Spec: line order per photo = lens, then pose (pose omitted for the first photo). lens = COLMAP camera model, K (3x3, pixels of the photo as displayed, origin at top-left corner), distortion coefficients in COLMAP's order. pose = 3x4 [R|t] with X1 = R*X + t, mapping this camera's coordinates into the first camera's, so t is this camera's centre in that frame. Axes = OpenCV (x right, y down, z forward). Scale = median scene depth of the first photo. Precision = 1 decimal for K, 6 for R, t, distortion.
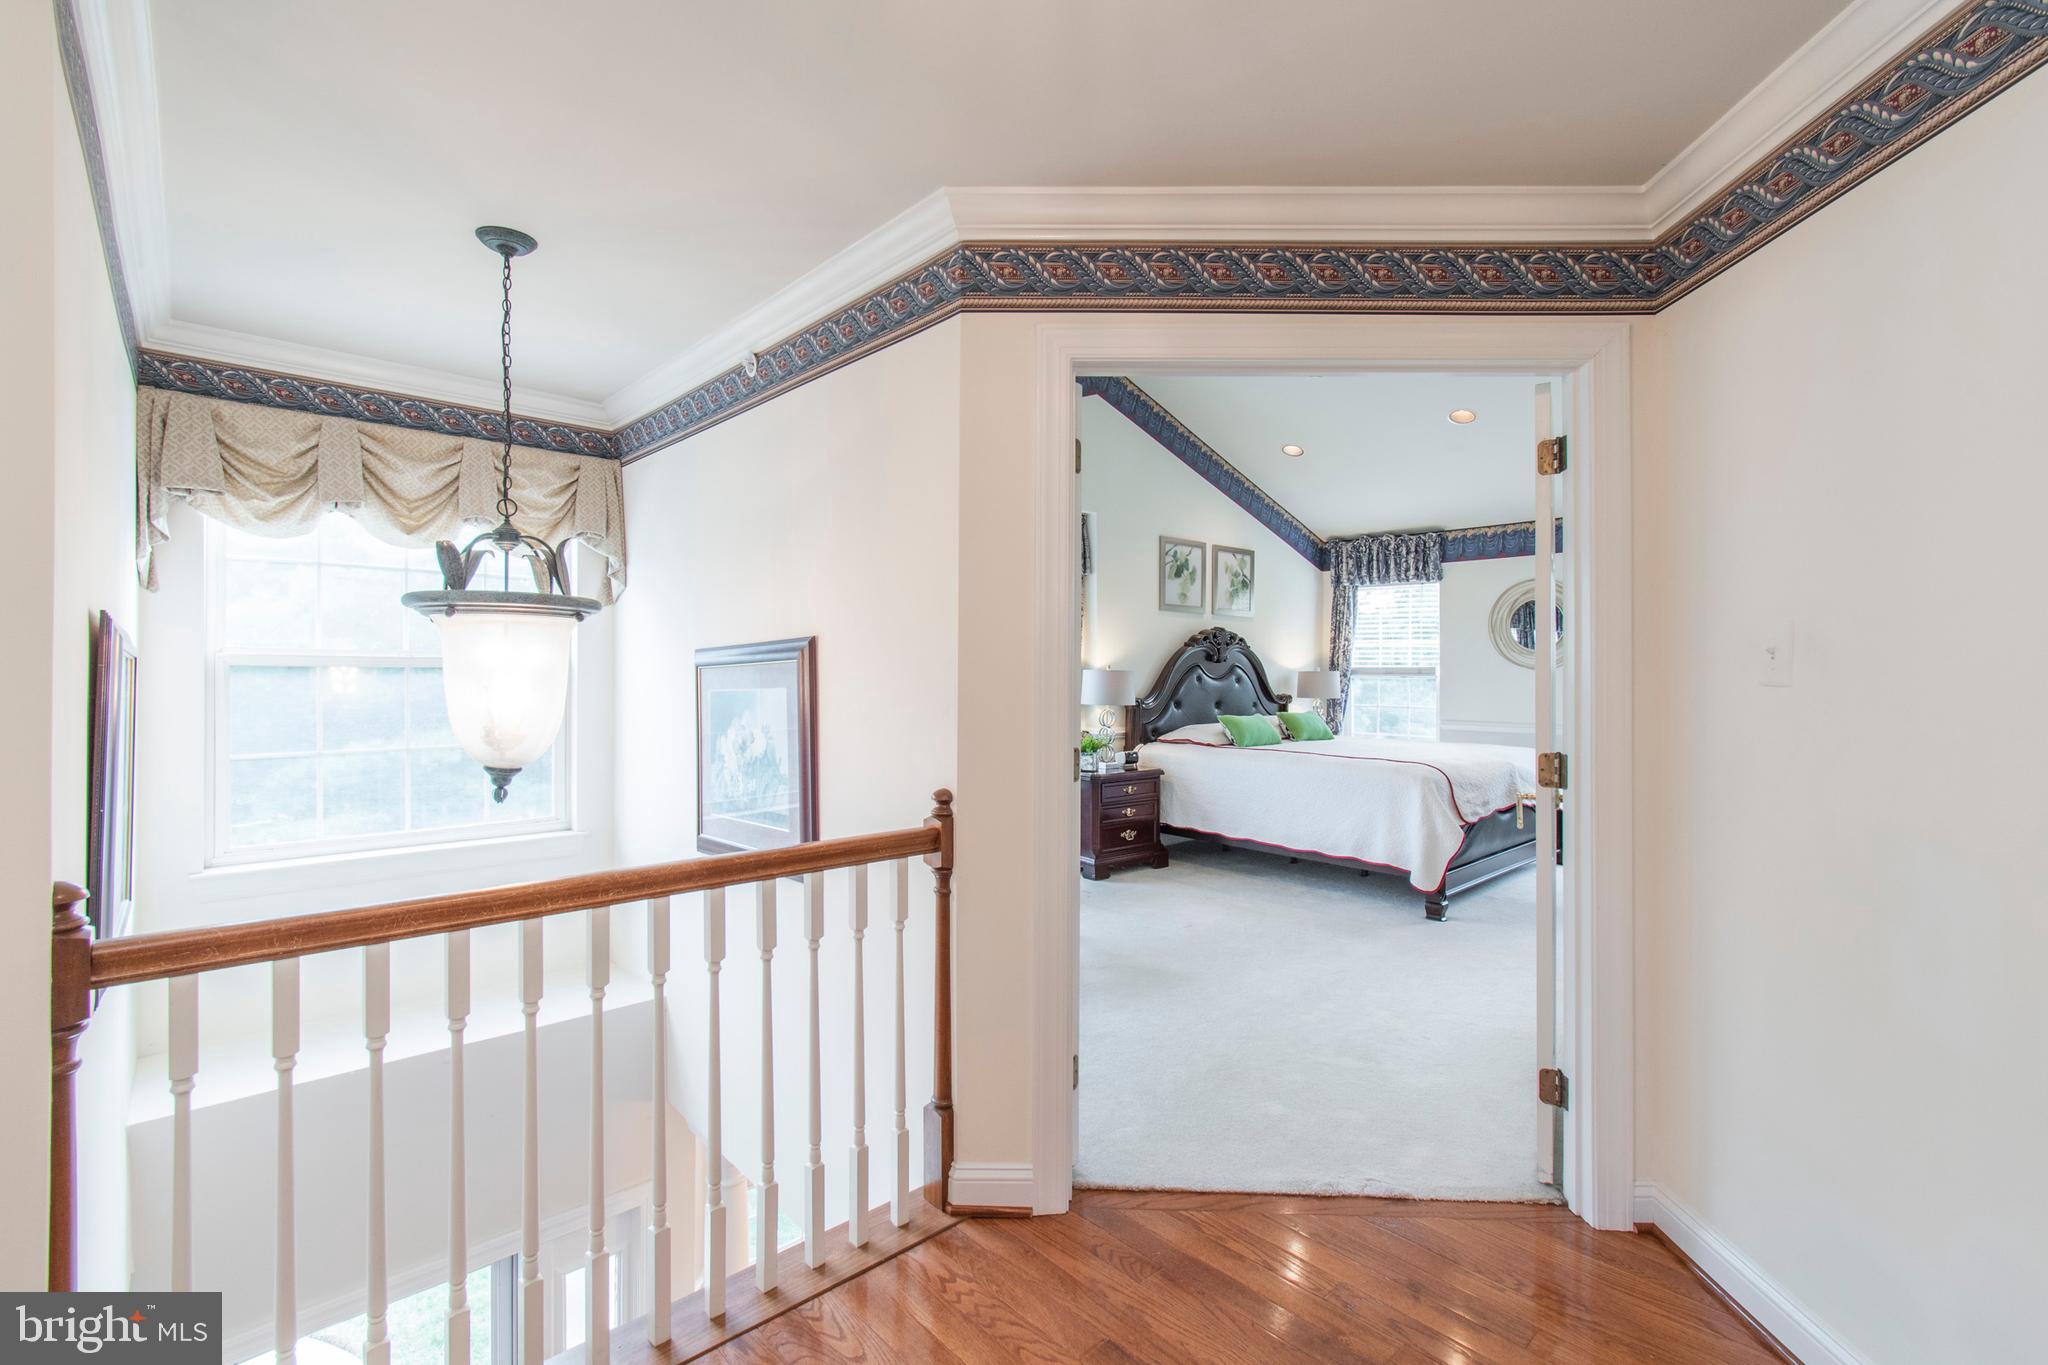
lens RADIAL K [[902.0, 0, 1029.9], [0, 902.0, 674.1], [0, 0, 1]] dist [0.003224, 0.000164]
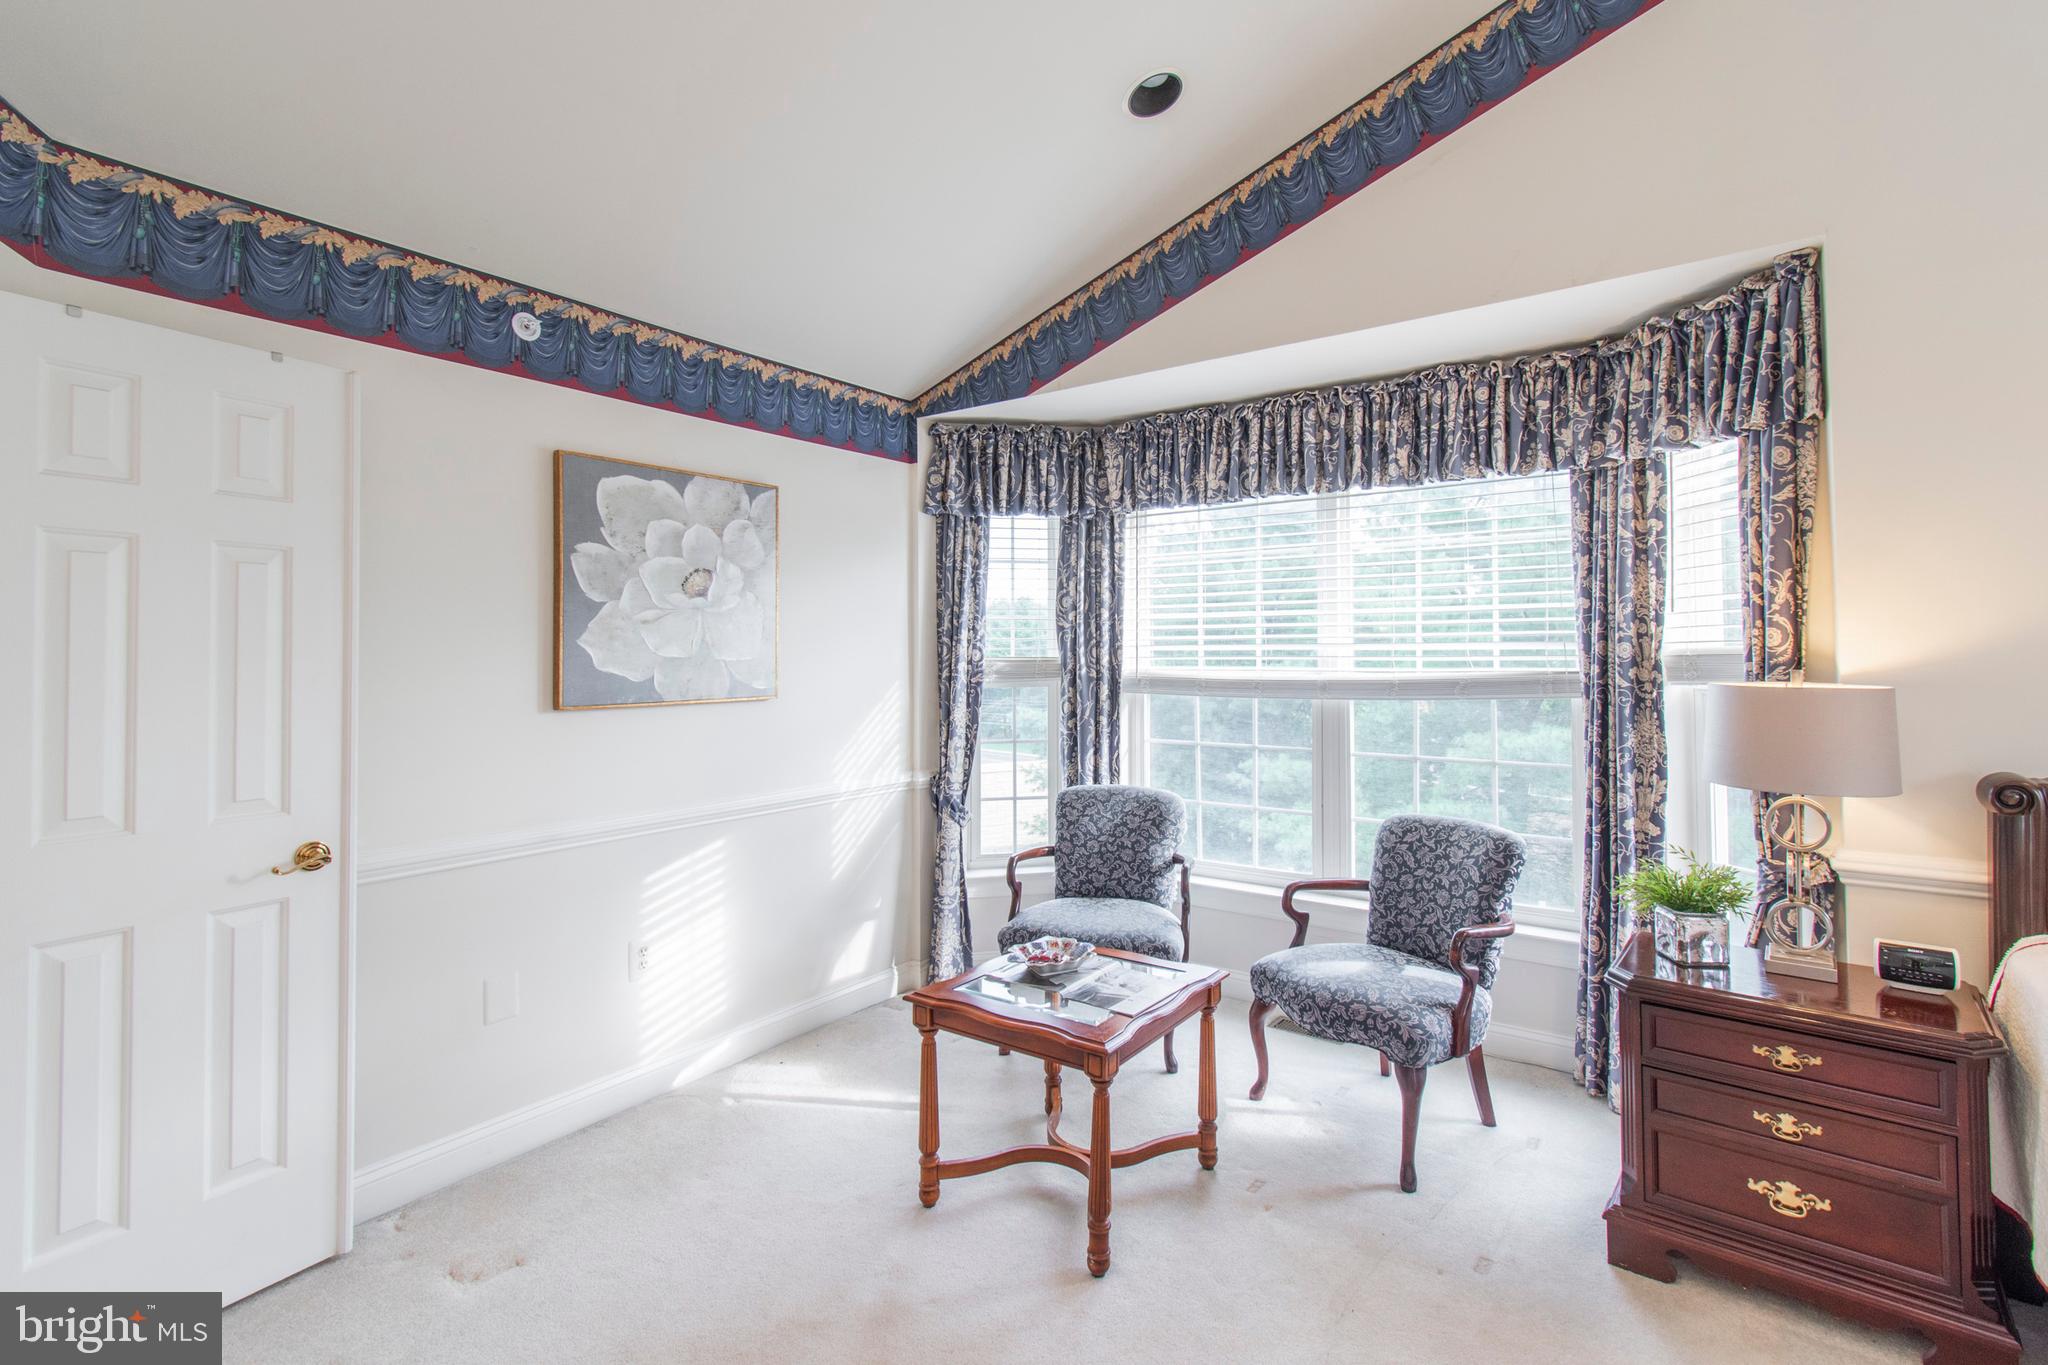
lens RADIAL K [[942.8, 0, 1097.4], [0, 942.8, 637.0], [0, 0, 1]] dist [0.001481, -0.000227]
pose [[0.227053, -0.024439, -0.973576, 0.300886], [0.002438, 0.999696, -0.024526, -0.011147], [0.973879, 0.003195, 0.227044, 0.530463]]
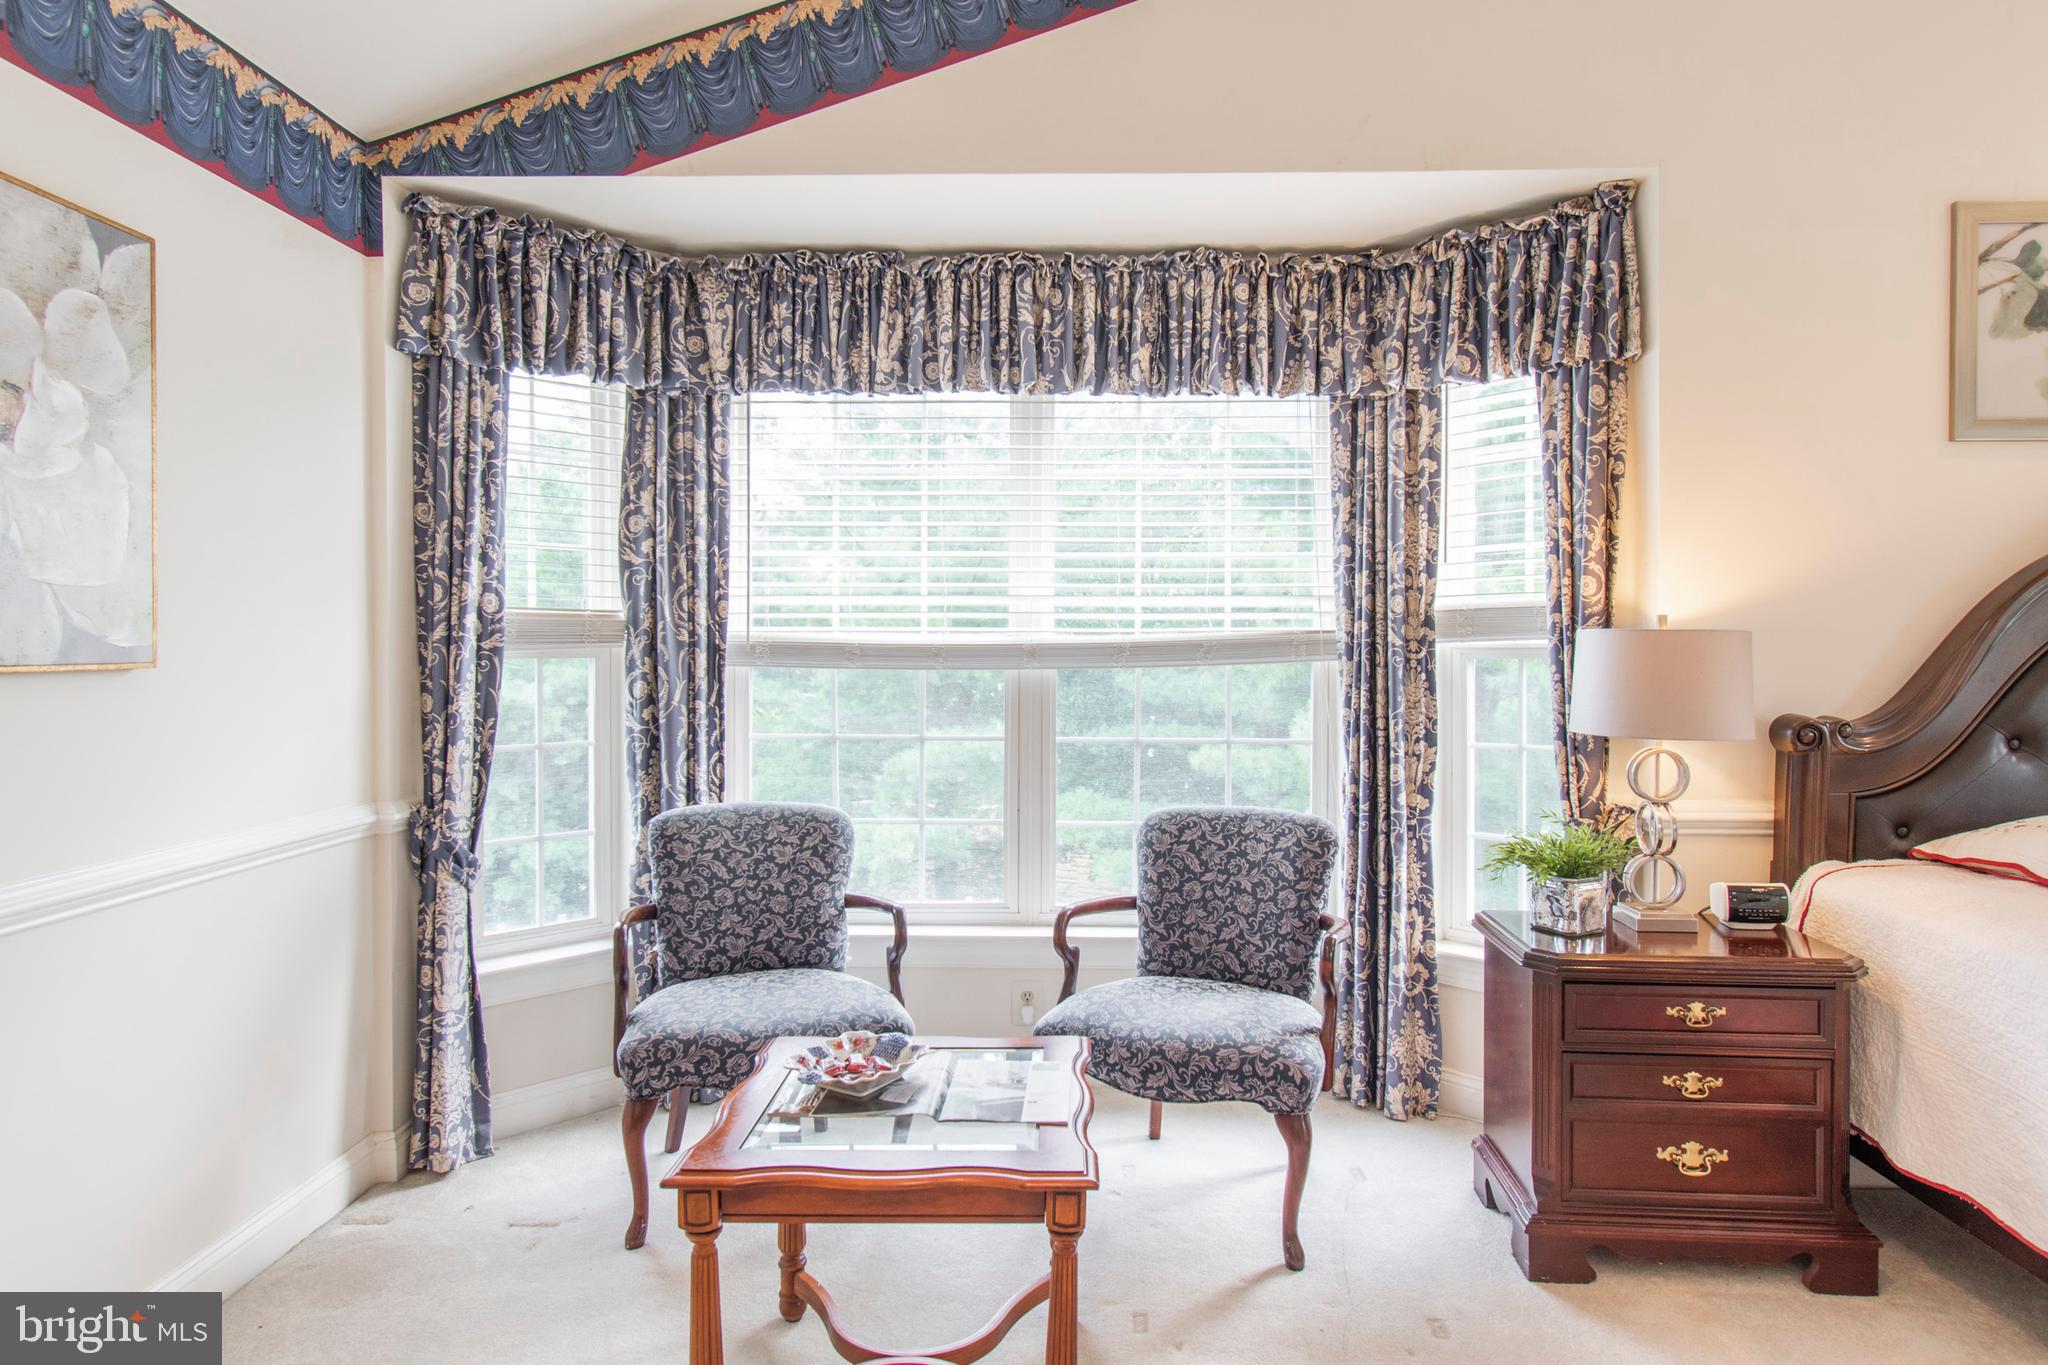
lens RADIAL K [[1169.6, 0, 1033.7], [0, 1169.6, 665.4], [0, 0, 1]] dist [0.004154, -0.002379]
pose [[0.723227, 0.002875, -0.690604, 0.173974], [0.002080, 0.999978, 0.006341, 0.004420], [0.690607, -0.006023, 0.723205, 0.429432]]
